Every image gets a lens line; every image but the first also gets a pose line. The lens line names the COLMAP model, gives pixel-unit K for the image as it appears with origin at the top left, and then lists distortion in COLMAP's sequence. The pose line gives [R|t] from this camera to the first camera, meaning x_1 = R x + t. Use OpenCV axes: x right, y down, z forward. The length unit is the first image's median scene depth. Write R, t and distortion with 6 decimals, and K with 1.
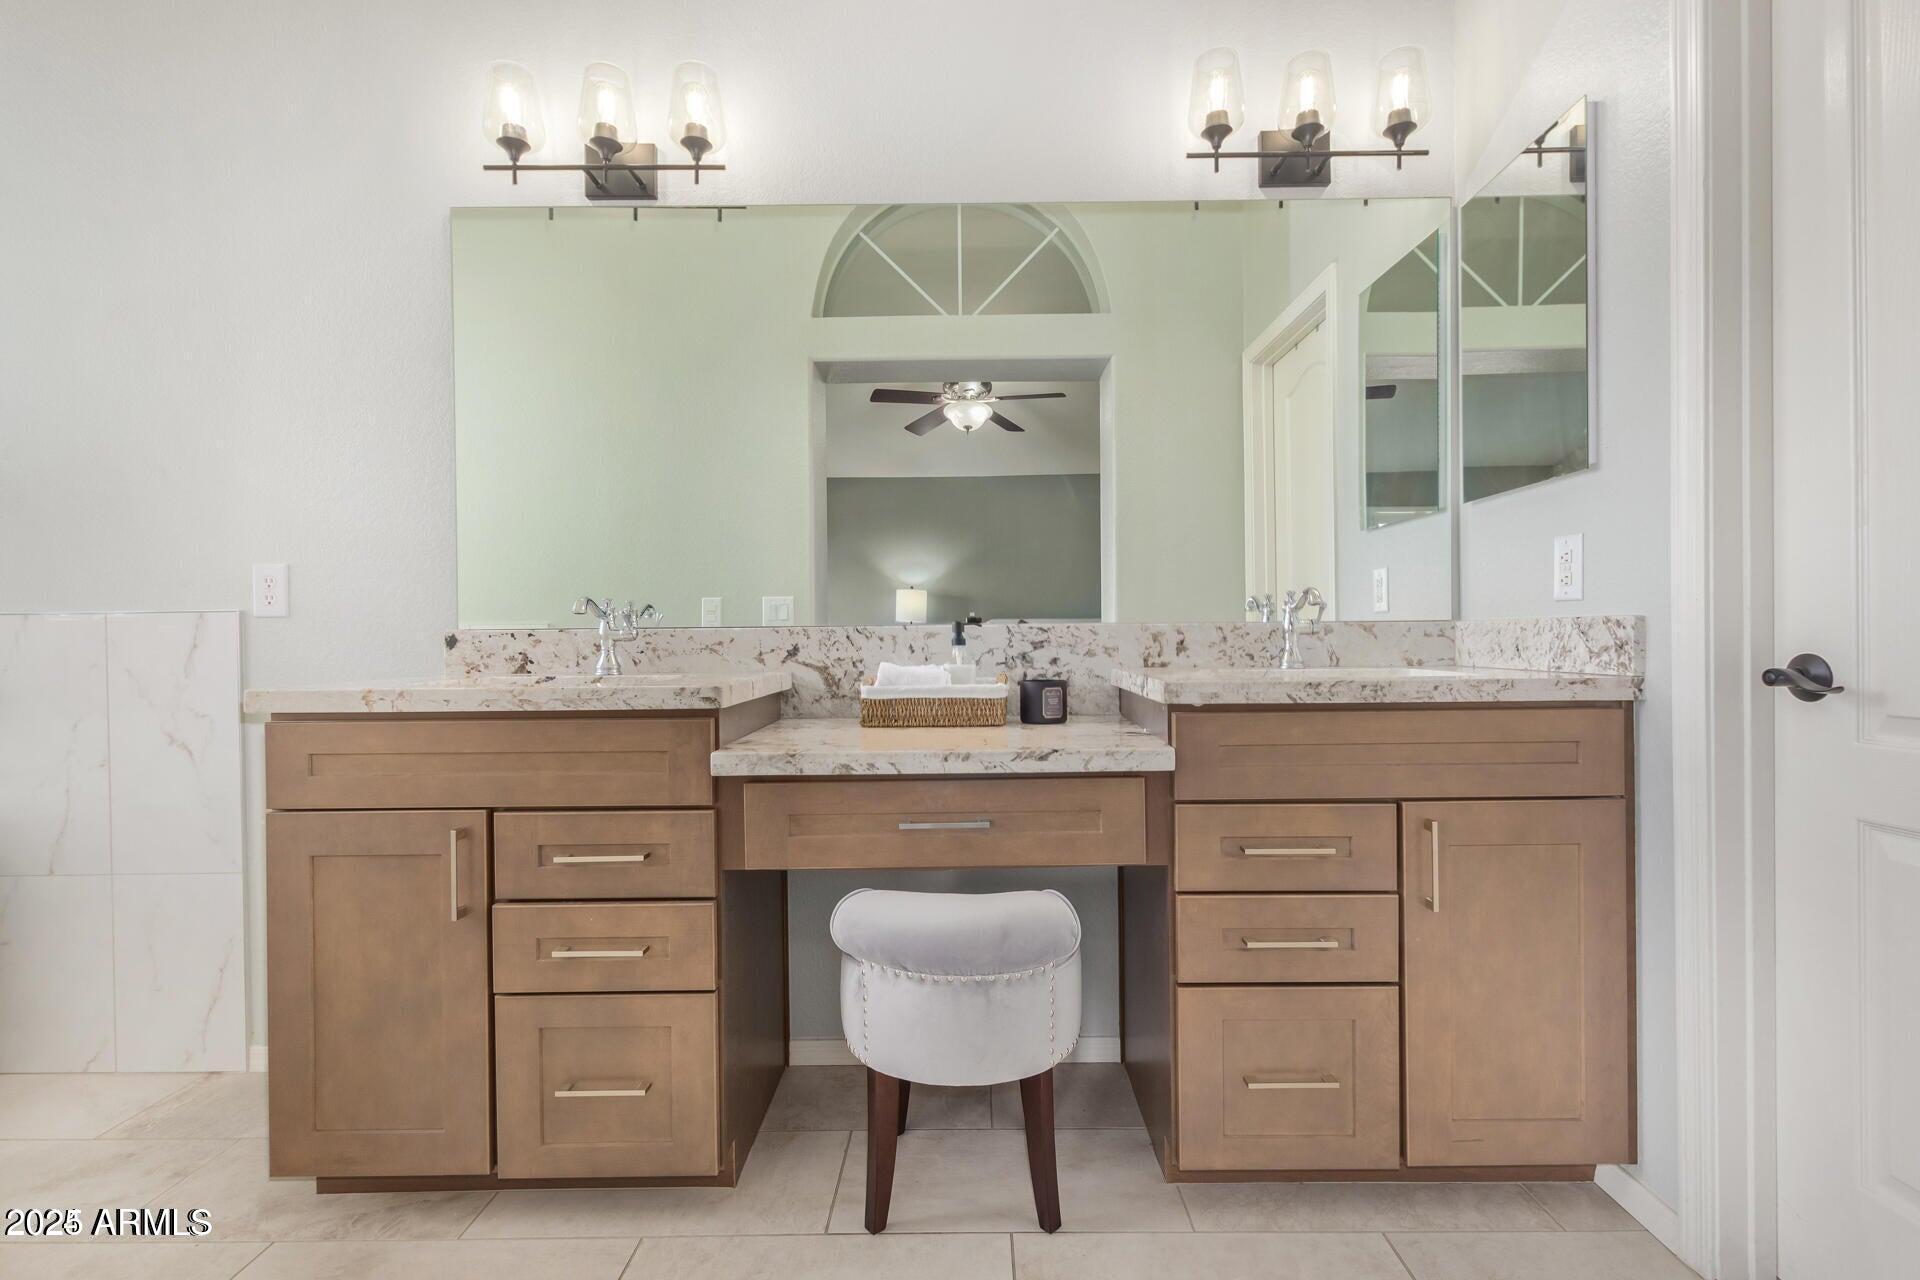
lens RADIAL K [[880.8, 0, 962.3], [0, 880.8, 640.3], [0, 0, 1]] dist [-0.001344, 0.000285]
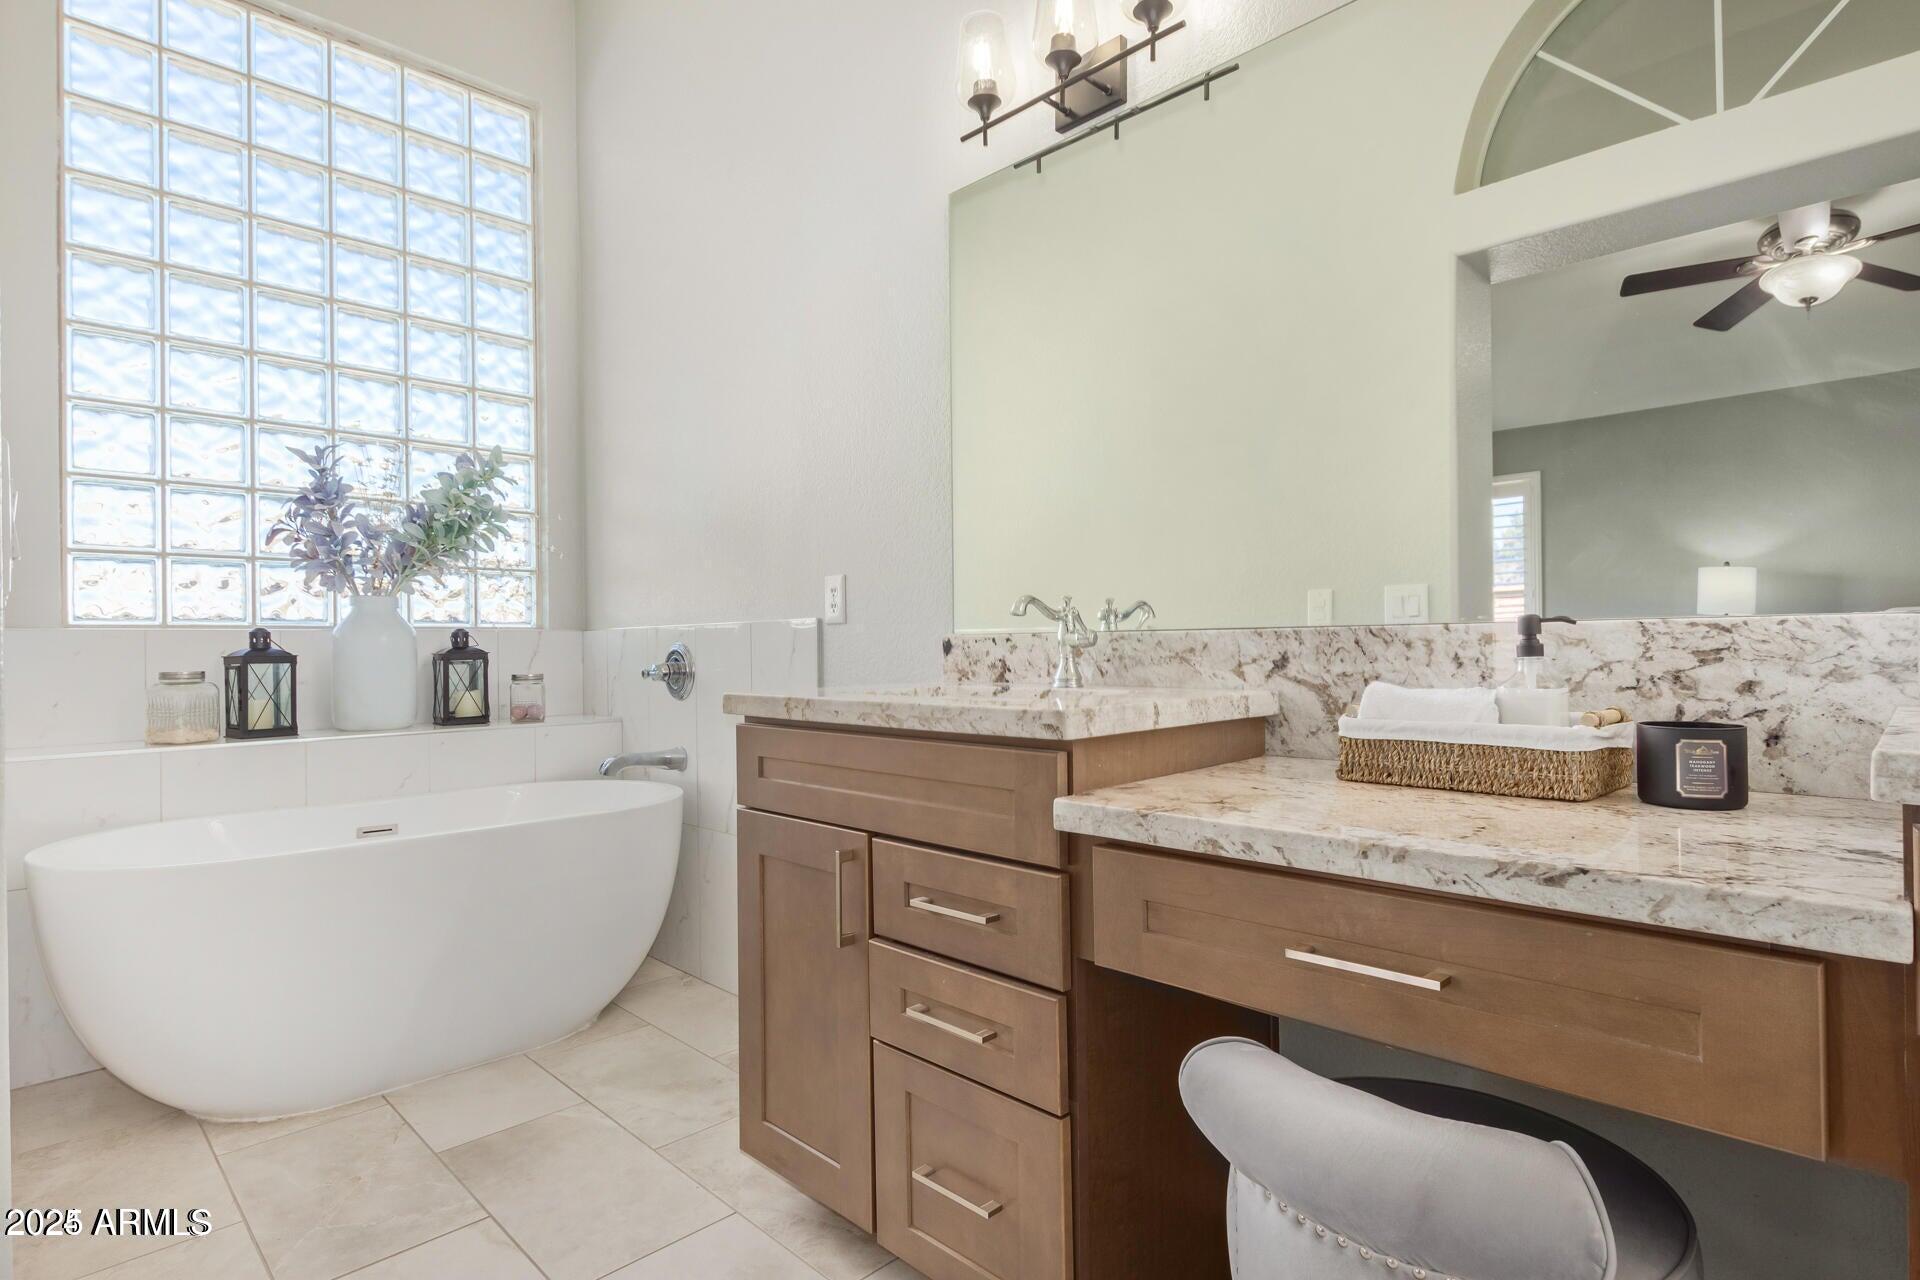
lens RADIAL K [[974.3, 0, 960.7], [0, 974.3, 641.5], [0, 0, 1]] dist [0.004688, -0.001666]
pose [[0.715478, -0.001639, -0.698634, 0.180171], [0.002373, 0.999997, 0.000084, -0.004909], [0.698631, -0.001718, 0.715480, 0.263031]]
